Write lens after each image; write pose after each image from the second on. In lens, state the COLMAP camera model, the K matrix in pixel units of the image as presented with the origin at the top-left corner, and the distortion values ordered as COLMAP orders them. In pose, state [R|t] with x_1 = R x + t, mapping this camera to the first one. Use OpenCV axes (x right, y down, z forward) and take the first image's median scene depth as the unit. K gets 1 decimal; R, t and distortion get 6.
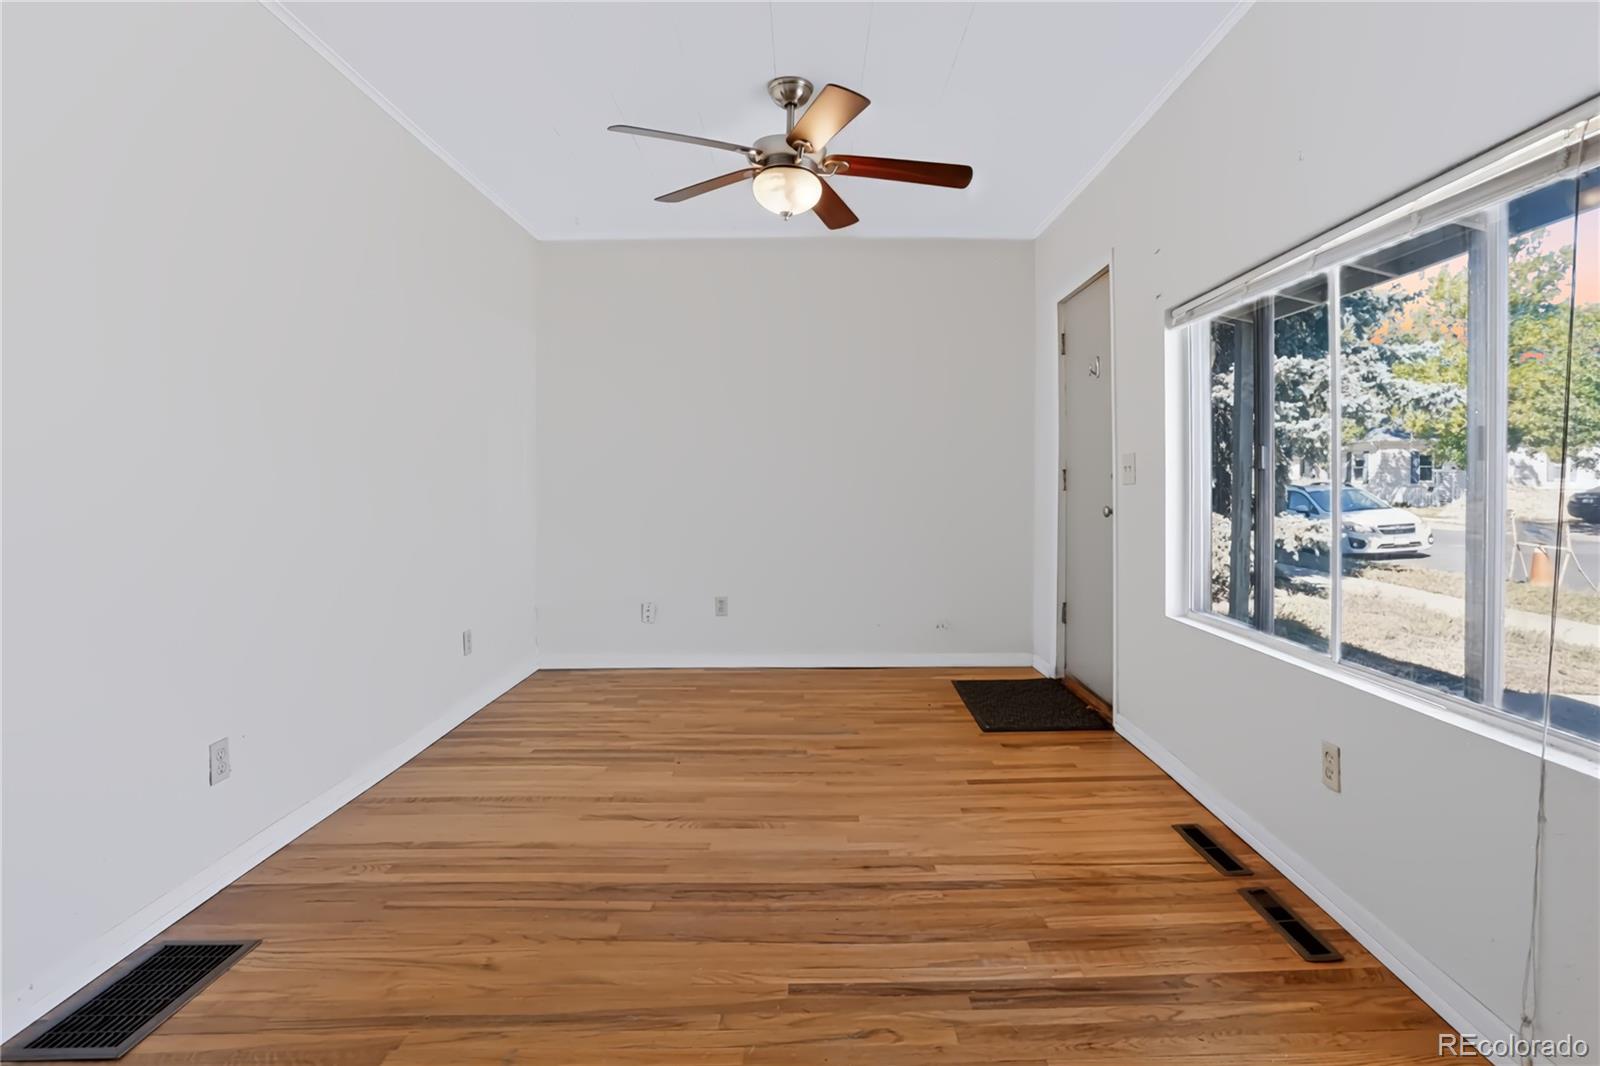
lens RADIAL K [[788.6, 0, 834.5], [0, 788.6, 488.6], [0, 0, 1]] dist [-0.072455, 0.030524]
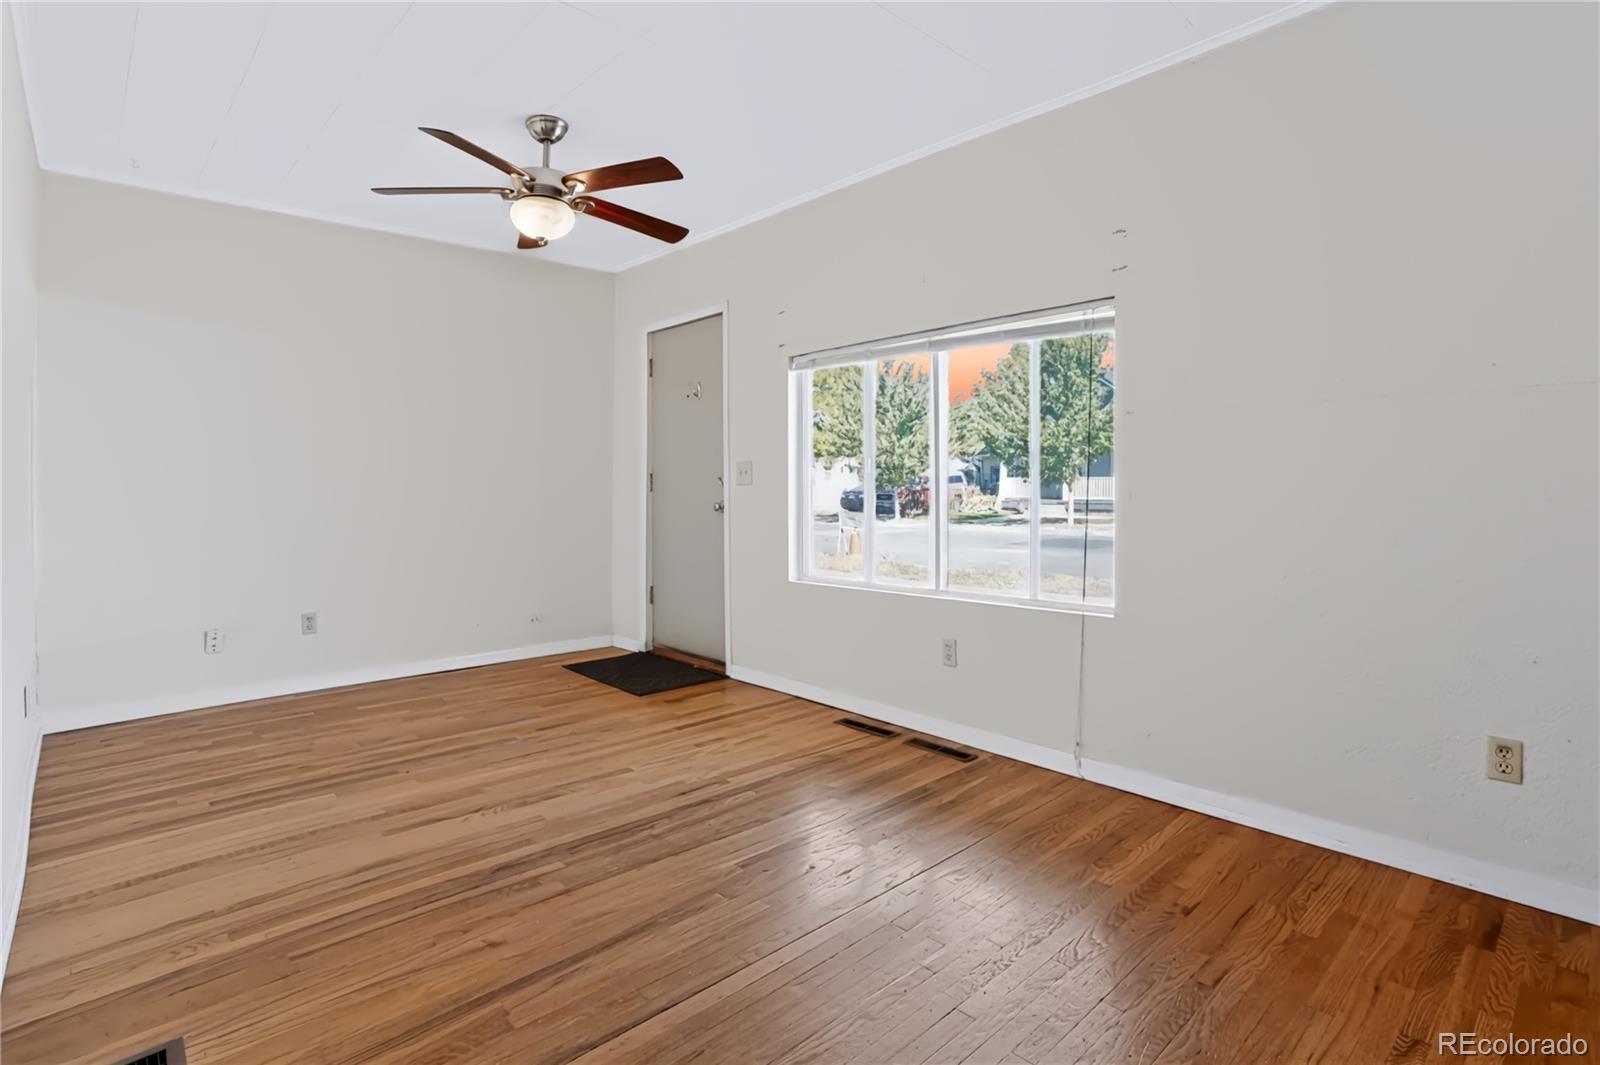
lens RADIAL K [[782.1, 0, 768.8], [0, 782.1, 494.7], [0, 0, 1]] dist [-0.068708, 0.027539]
pose [[0.765455, -0.013272, 0.643352, -0.536608], [0.012160, 0.999907, 0.006159, 0.003470], [-0.643374, 0.003108, 0.765546, -0.030836]]
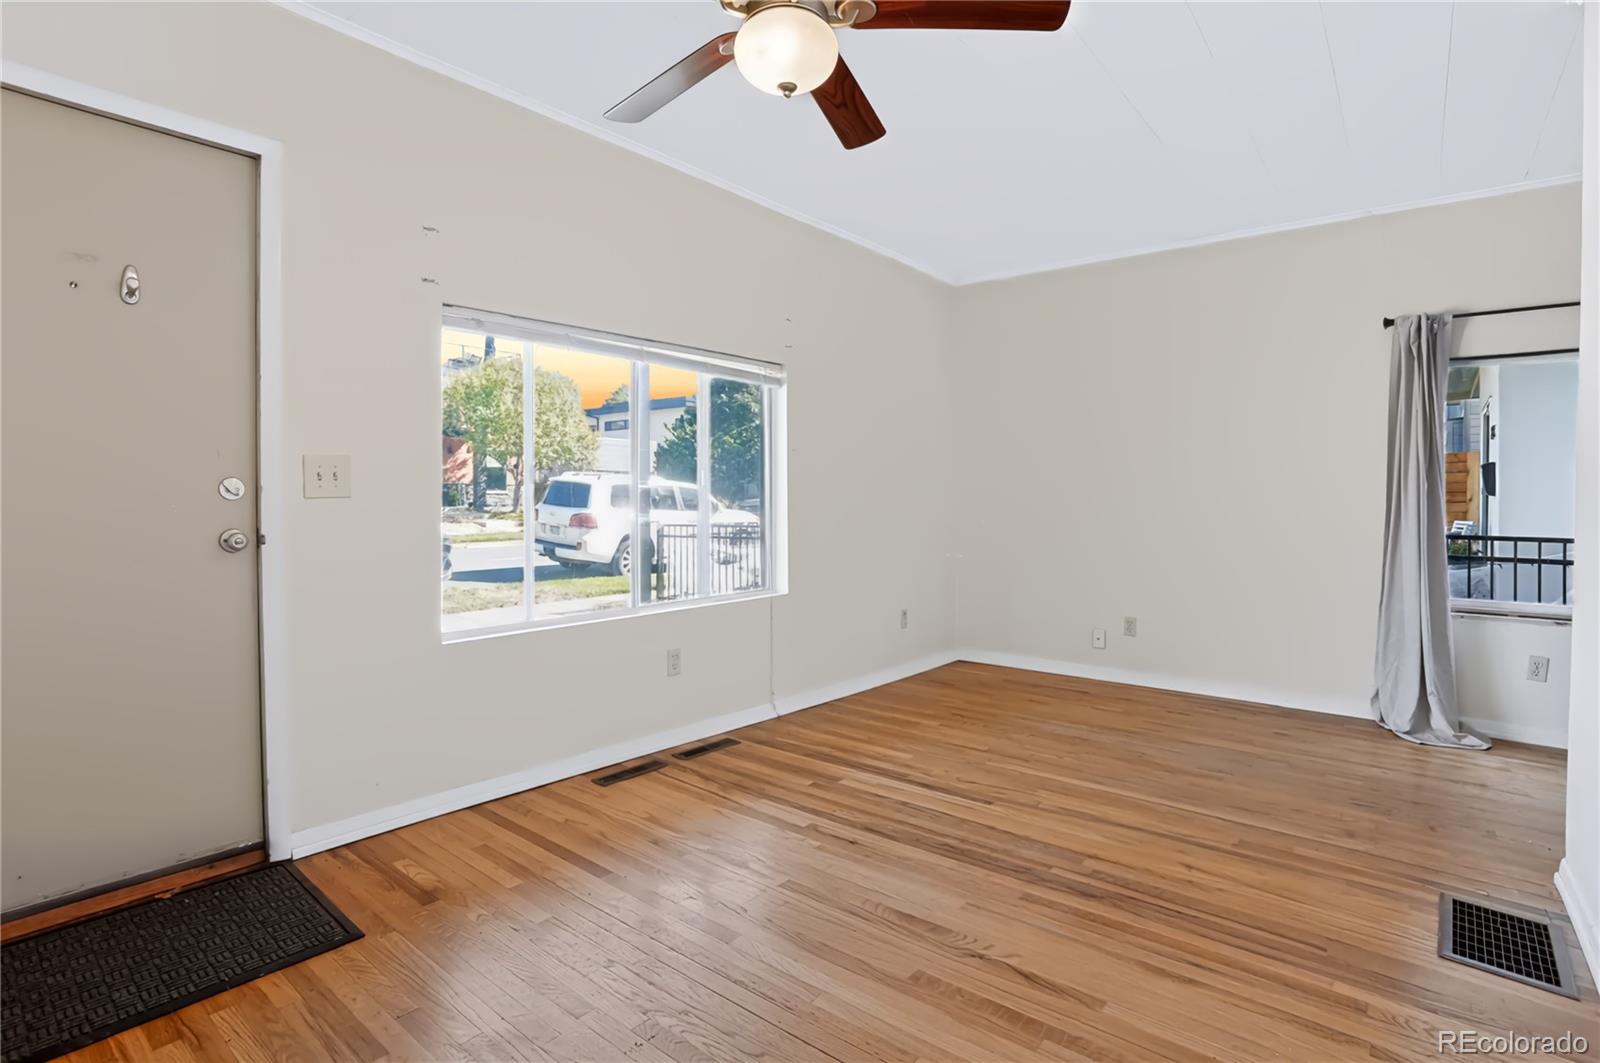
lens RADIAL K [[799.7, 0, 800.0], [0, 799.7, 531.5], [0, 0, 1]] dist [-0.071145, 0.028669]
pose [[-0.751768, -0.030403, 0.658726, -0.528759], [0.000512, 0.998909, 0.046689, -0.007625], [-0.659427, 0.035437, -0.750933, 1.570975]]
